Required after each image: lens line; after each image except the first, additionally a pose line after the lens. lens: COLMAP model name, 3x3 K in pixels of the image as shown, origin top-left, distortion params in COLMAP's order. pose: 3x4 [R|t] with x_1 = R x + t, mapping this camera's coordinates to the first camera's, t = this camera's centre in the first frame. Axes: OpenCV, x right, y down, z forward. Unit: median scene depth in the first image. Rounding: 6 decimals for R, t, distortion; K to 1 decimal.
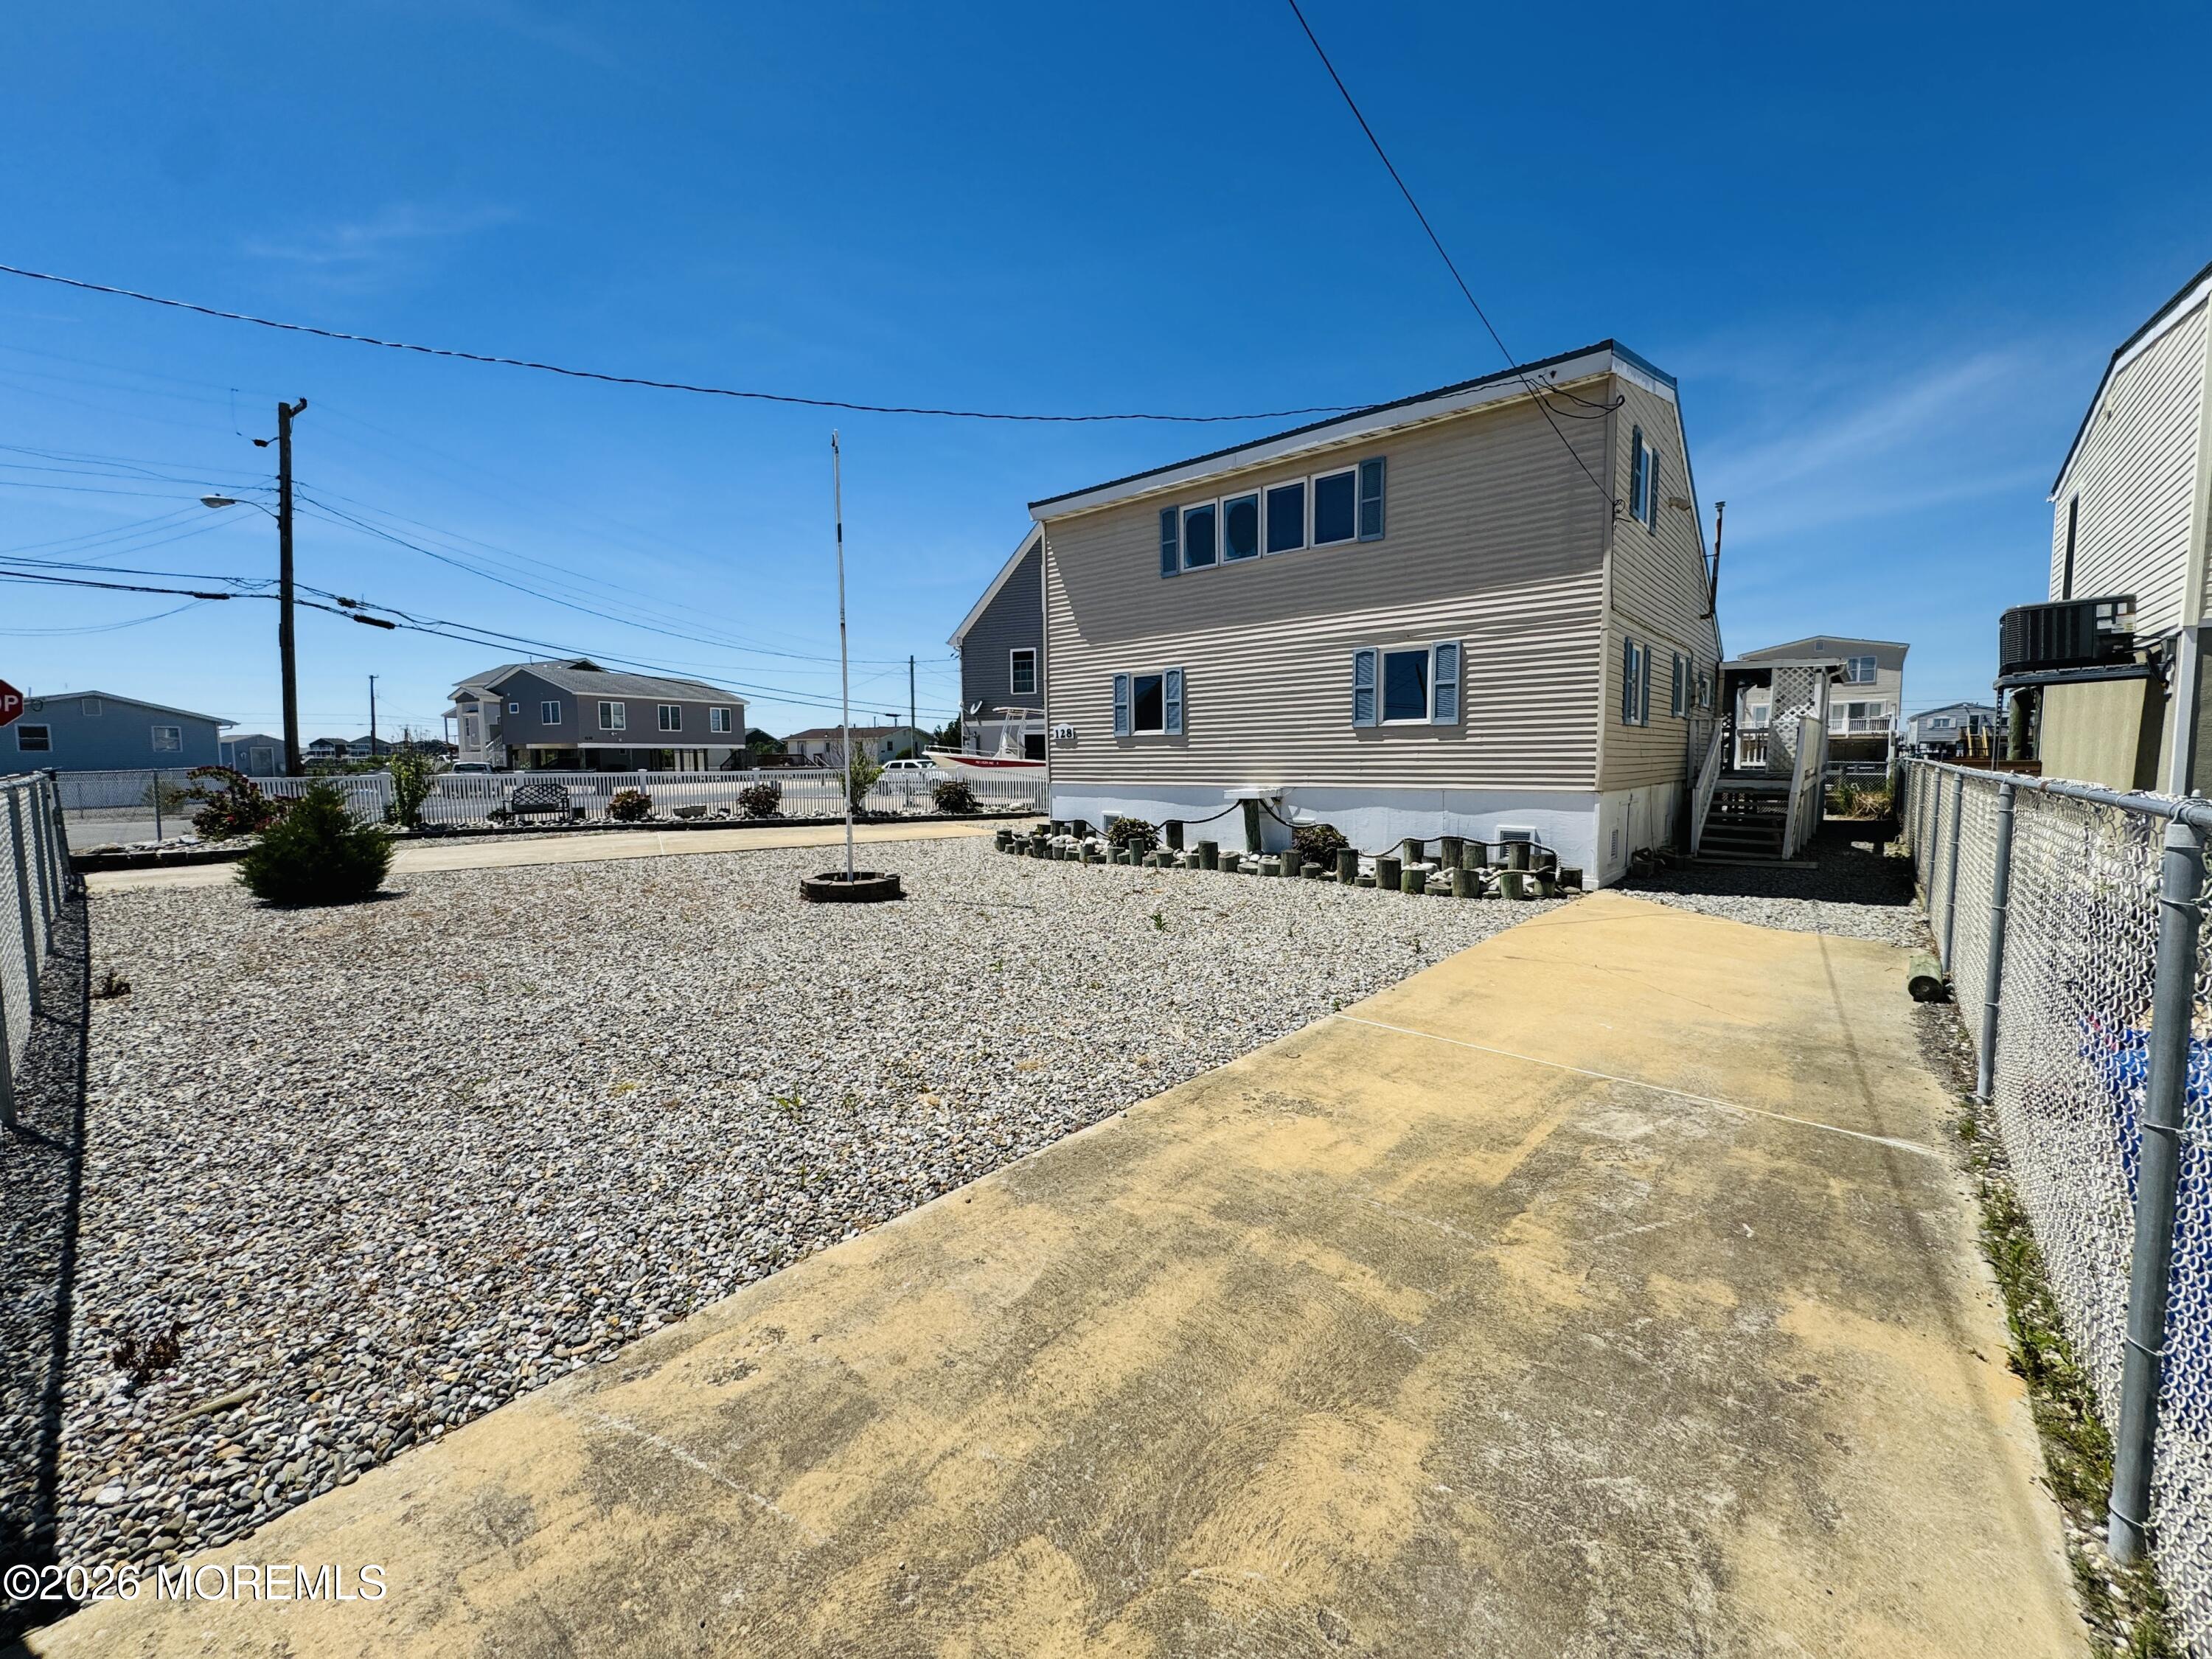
lens RADIAL K [[882.3, 0, 1105.7], [0, 882.3, 826.4], [0, 0, 1]] dist [-0.004875, 0.000713]
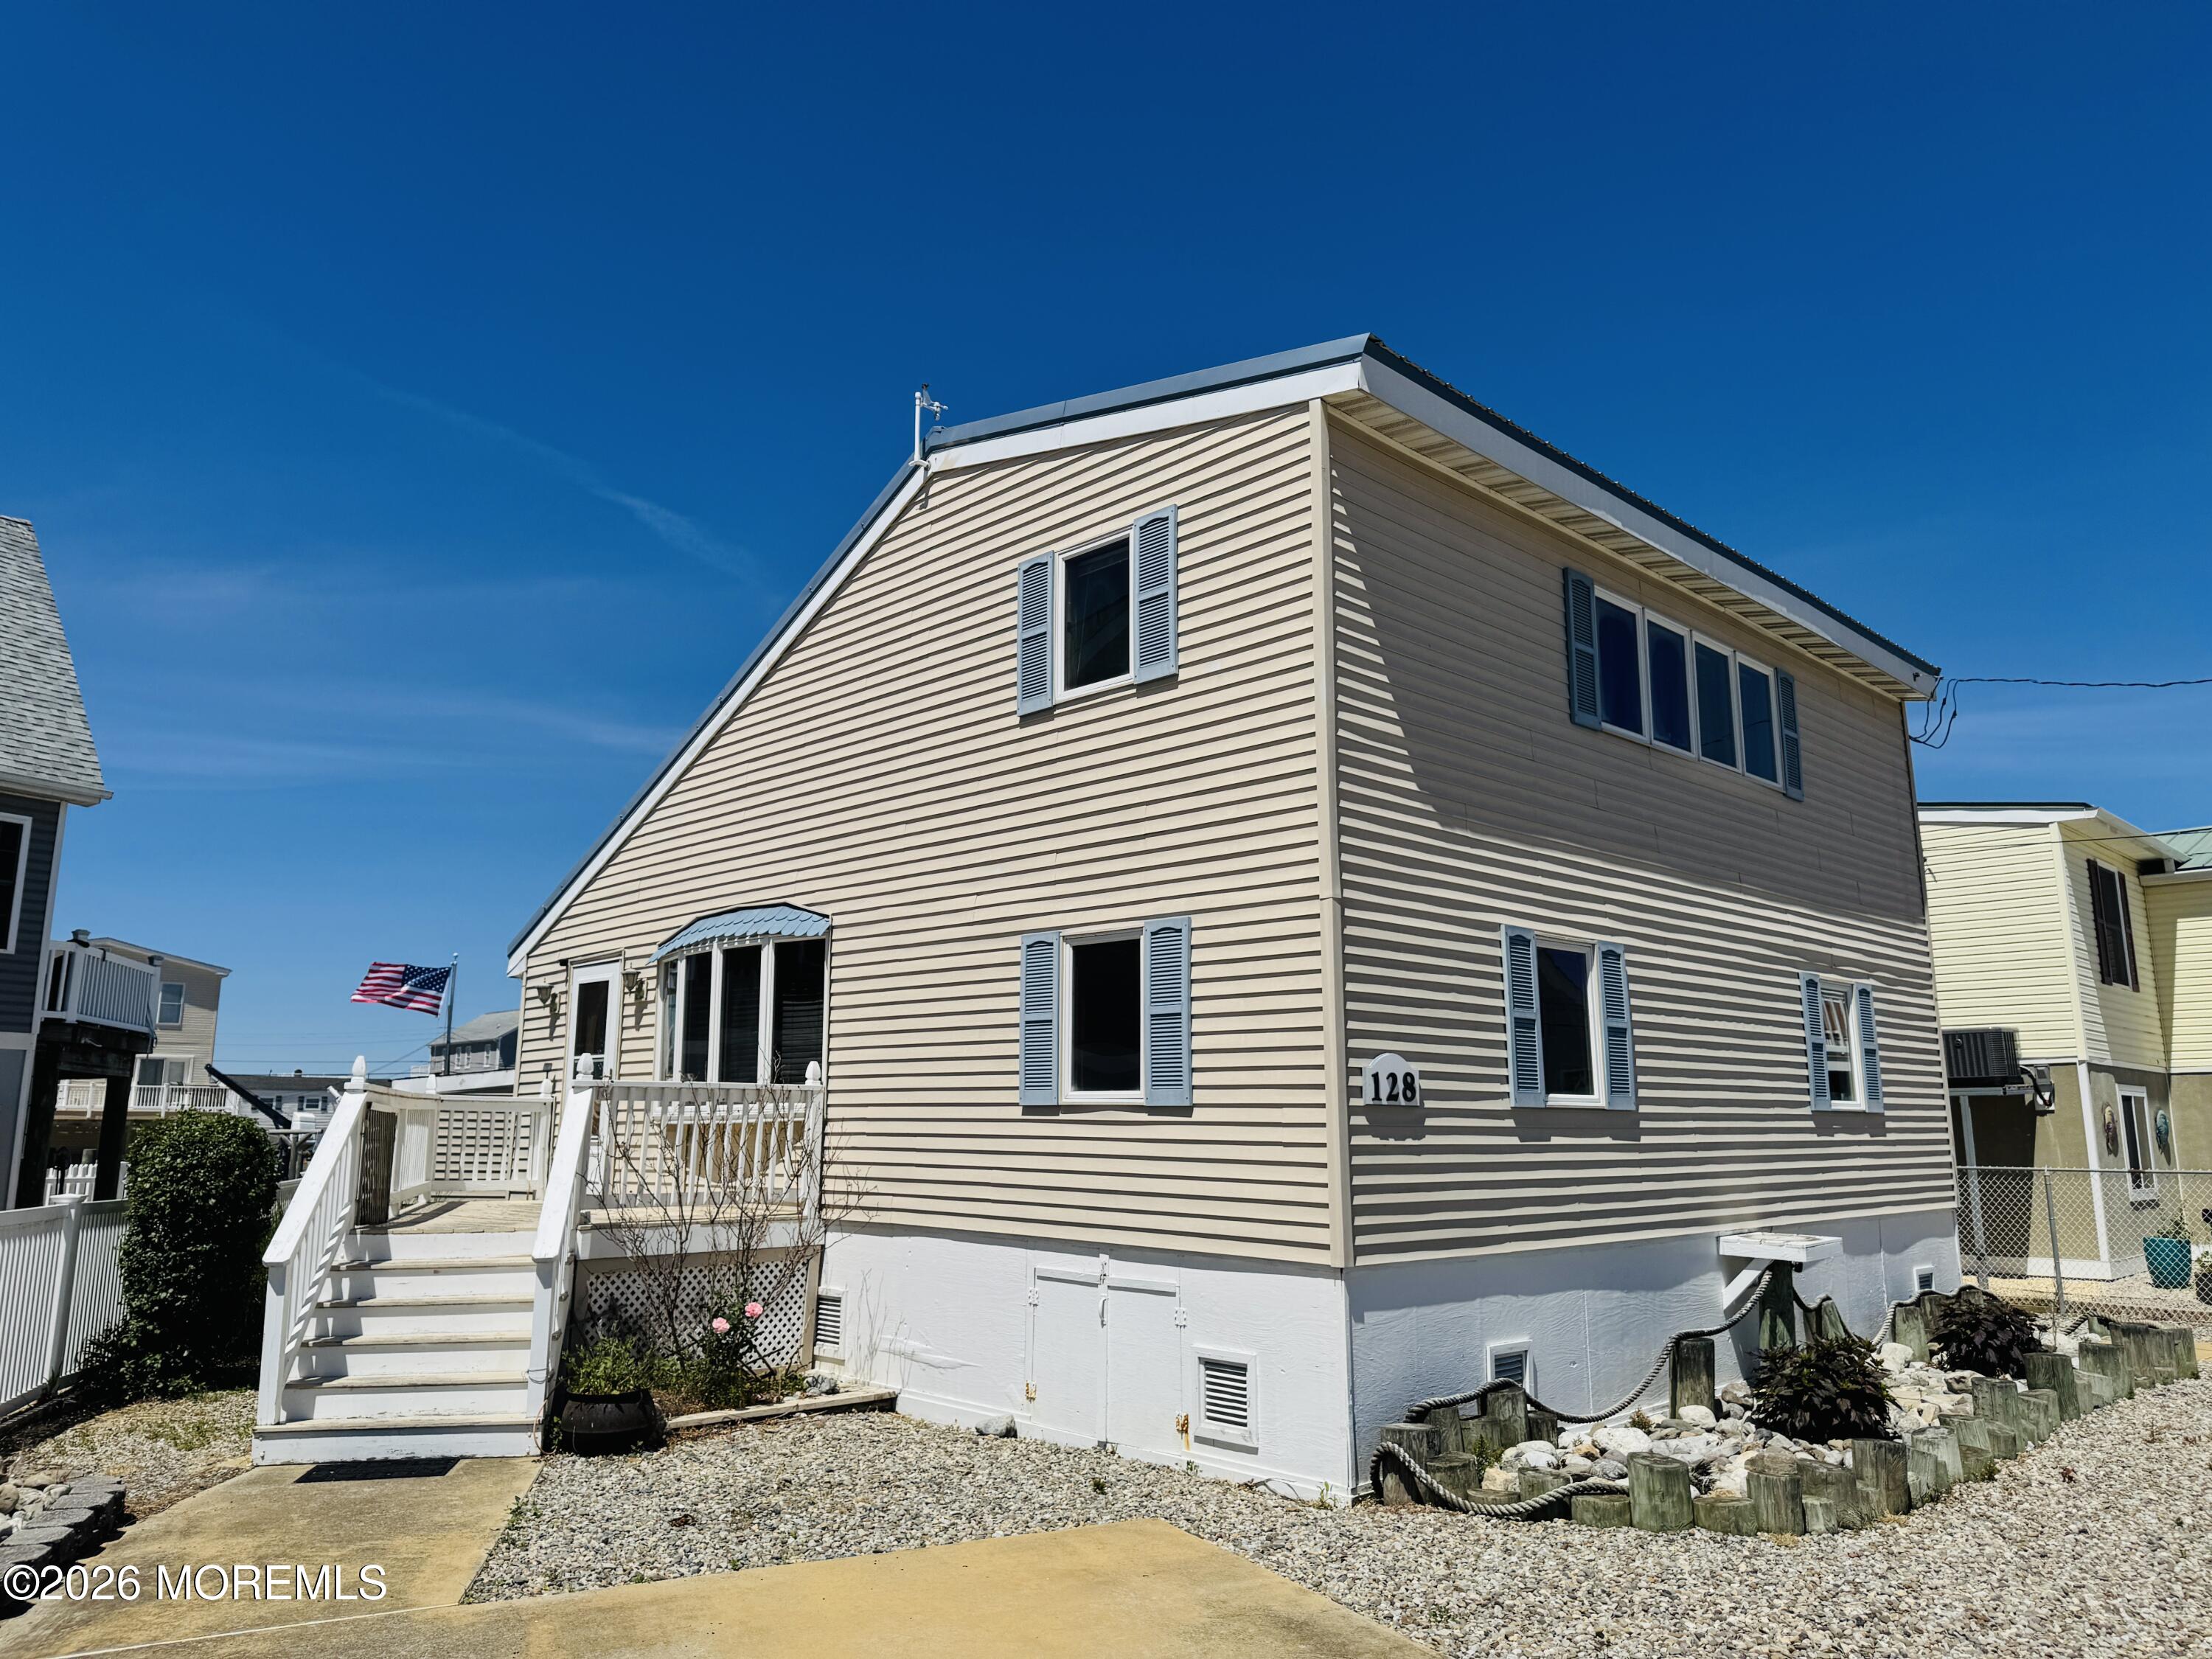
lens RADIAL K [[1533.6, 0, 1106.0], [0, 1533.6, 829.5], [0, 0, 1]] dist [0.000438, 0.000256]
pose [[0.084868, 0.197355, 0.976652, -0.617113], [0.083736, 0.975308, -0.204360, -0.098470], [-0.992867, 0.099125, 0.066247, 1.120050]]
